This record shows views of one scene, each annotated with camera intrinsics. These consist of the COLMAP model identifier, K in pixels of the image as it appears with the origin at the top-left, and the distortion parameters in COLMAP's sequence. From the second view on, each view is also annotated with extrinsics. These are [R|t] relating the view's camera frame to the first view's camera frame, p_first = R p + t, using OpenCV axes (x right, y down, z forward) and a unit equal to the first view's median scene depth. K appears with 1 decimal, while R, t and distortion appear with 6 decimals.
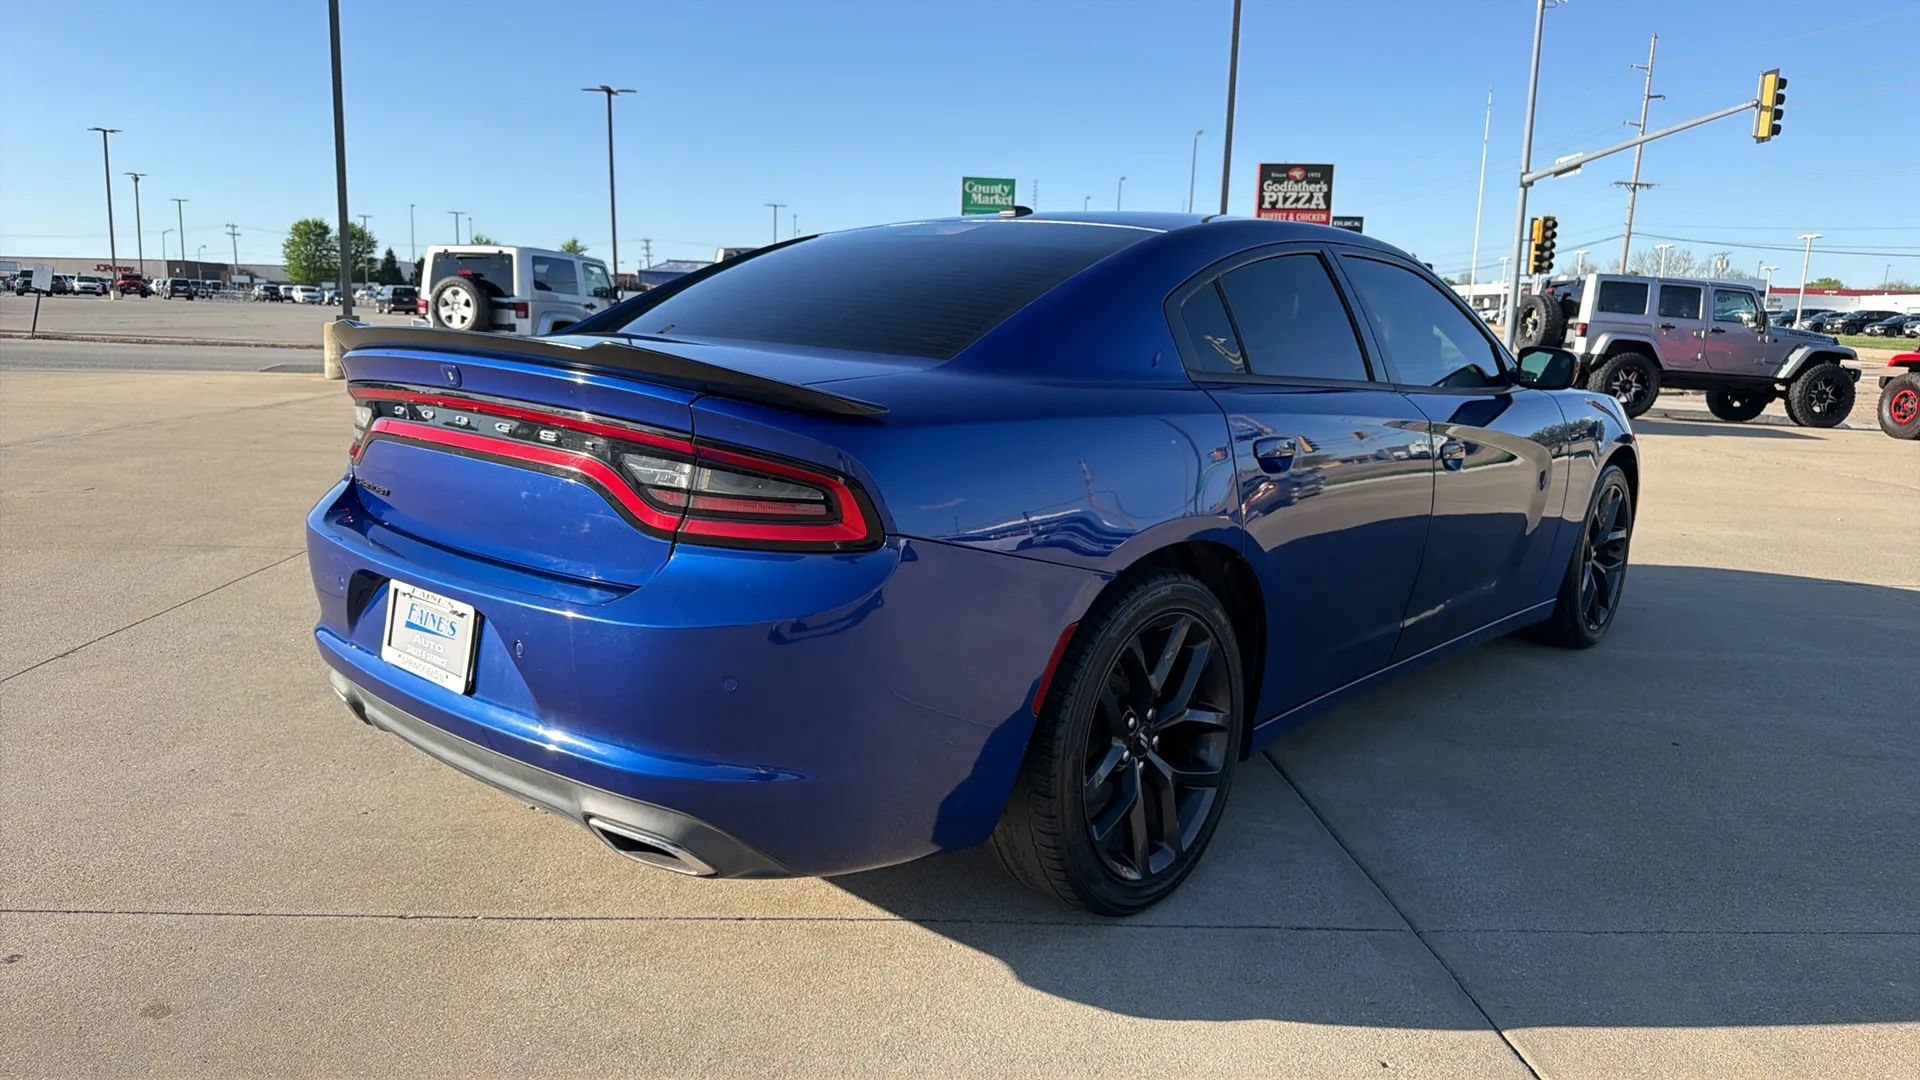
lens RADIAL K [[1309.3, 0, 939.2], [0, 1309.3, 547.5], [0, 0, 1]] dist [0.065667, -0.087223]
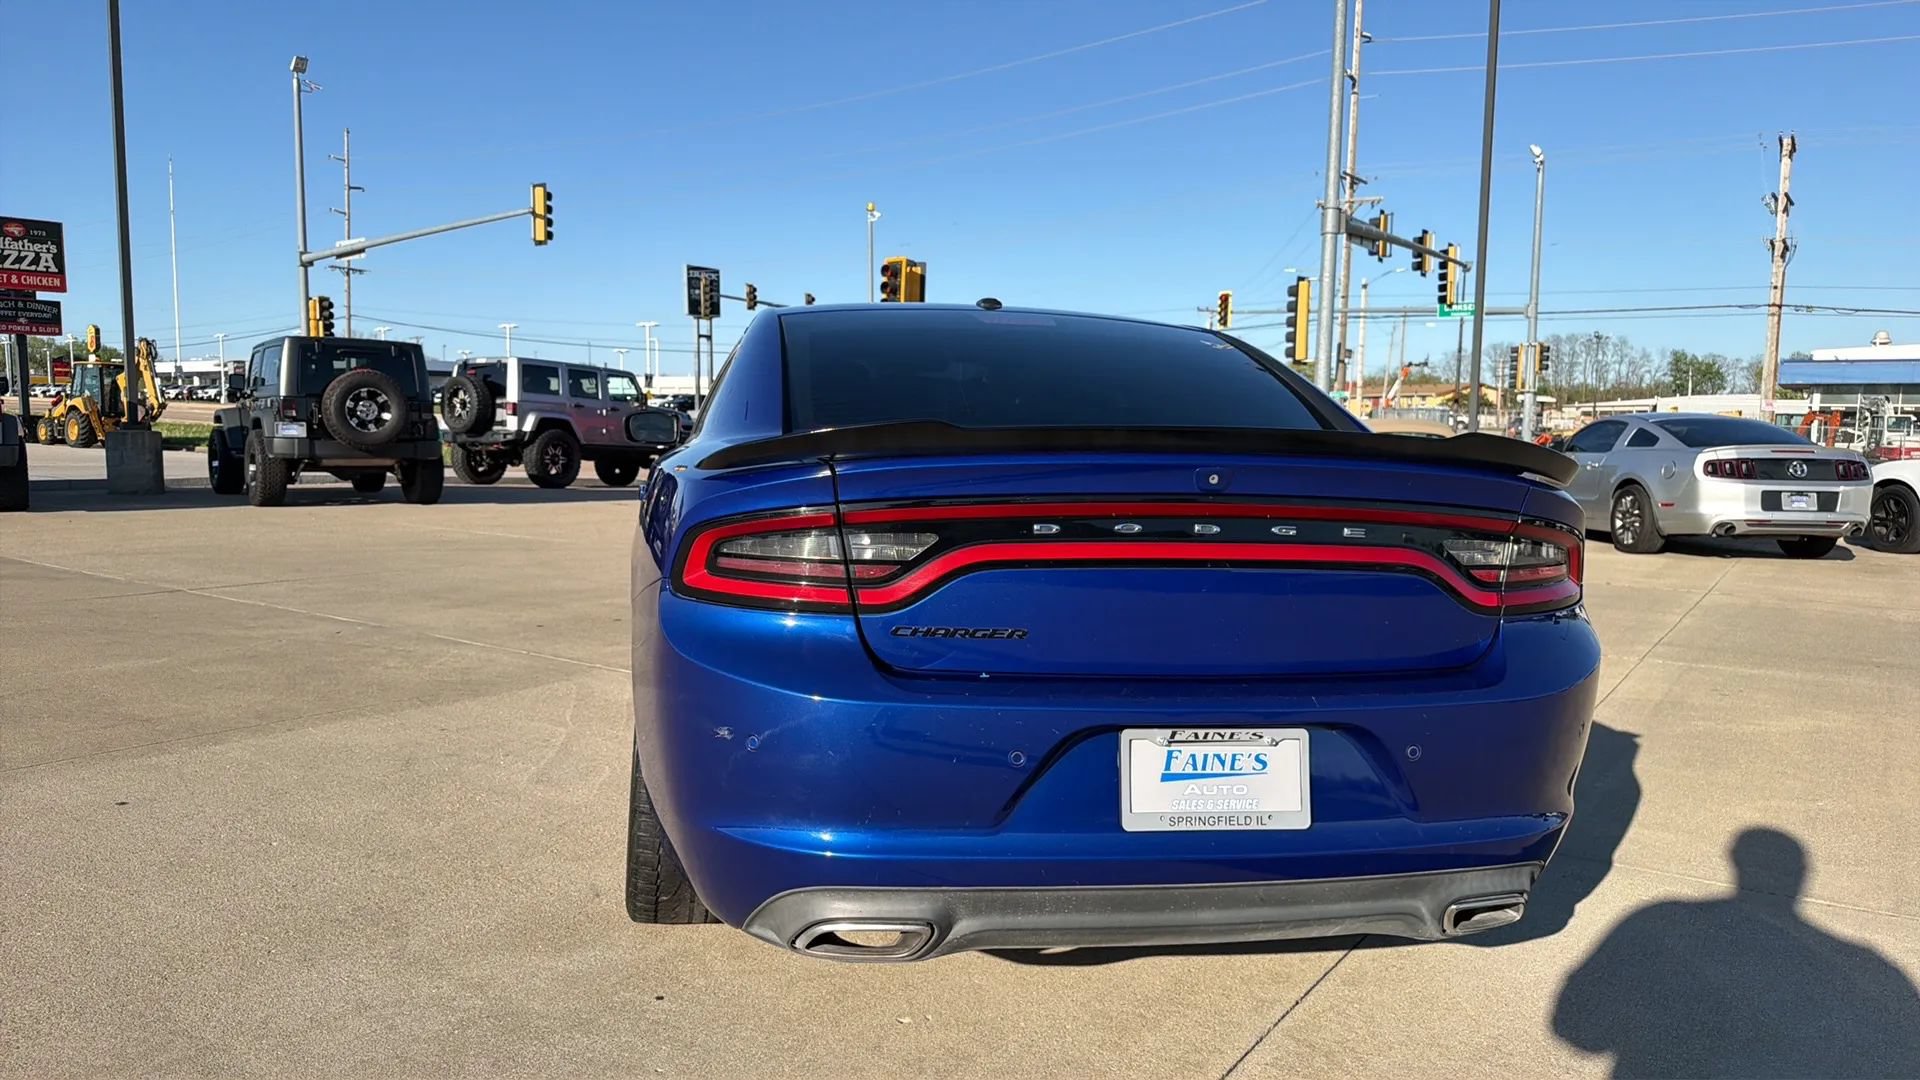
lens RADIAL K [[1308.3, 0, 925.5], [0, 1308.3, 549.0], [0, 0, 1]] dist [0.071170, -0.099455]
pose [[0.606757, -0.095228, 0.789163, -0.171113], [0.139586, 0.990135, 0.012157, -0.017569], [-0.782536, 0.102779, 0.614064, 0.089620]]
